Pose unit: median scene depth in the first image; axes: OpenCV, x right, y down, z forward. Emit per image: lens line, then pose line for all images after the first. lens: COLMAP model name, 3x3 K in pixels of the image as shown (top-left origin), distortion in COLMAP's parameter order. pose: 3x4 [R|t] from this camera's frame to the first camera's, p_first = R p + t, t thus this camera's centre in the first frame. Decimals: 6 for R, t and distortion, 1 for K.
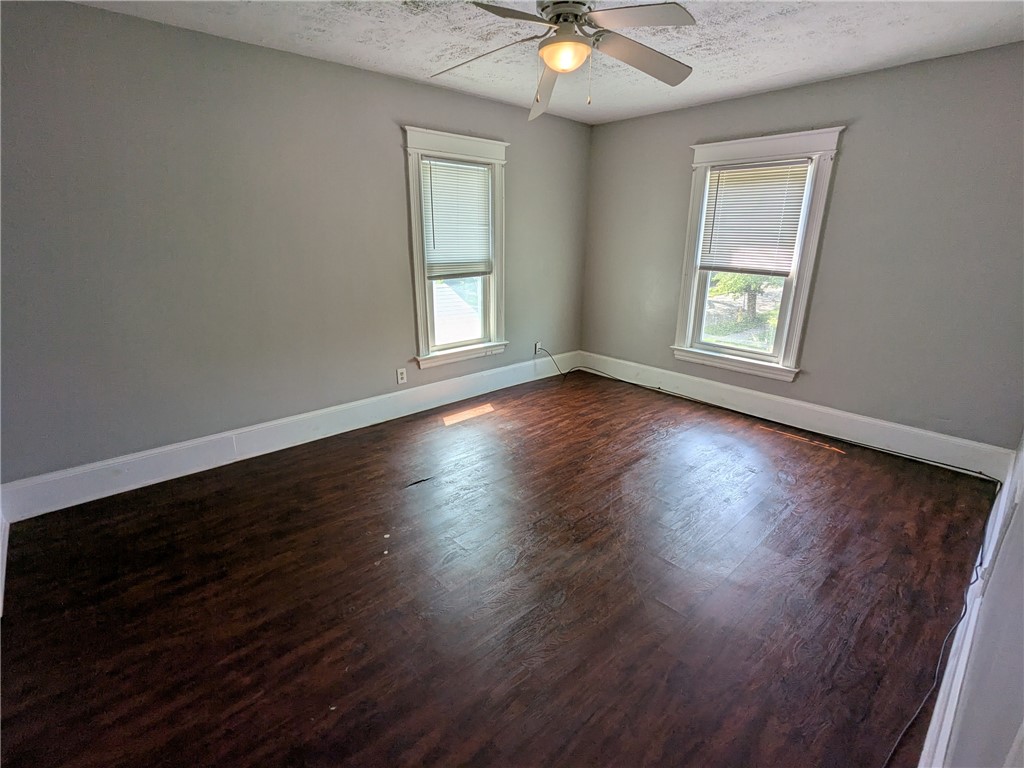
lens RADIAL K [[482.7, 0, 512.6], [0, 482.7, 386.1], [0, 0, 1]] dist [0.000941, 0.000283]
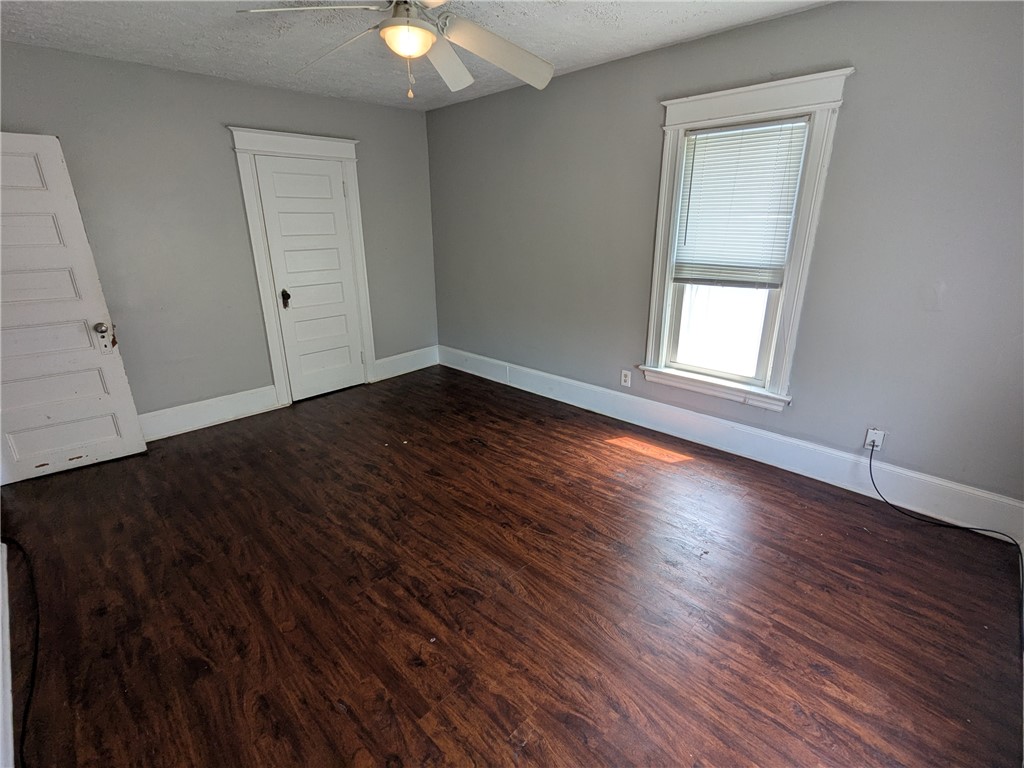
lens RADIAL K [[484.1, 0, 509.7], [0, 484.1, 383.3], [0, 0, 1]] dist [0.000949, 0.000069]
pose [[0.053209, 0.310468, -0.949094, 0.639164], [-0.295547, 0.912755, 0.282011, -0.205769], [0.953845, 0.265496, 0.140324, 0.638563]]
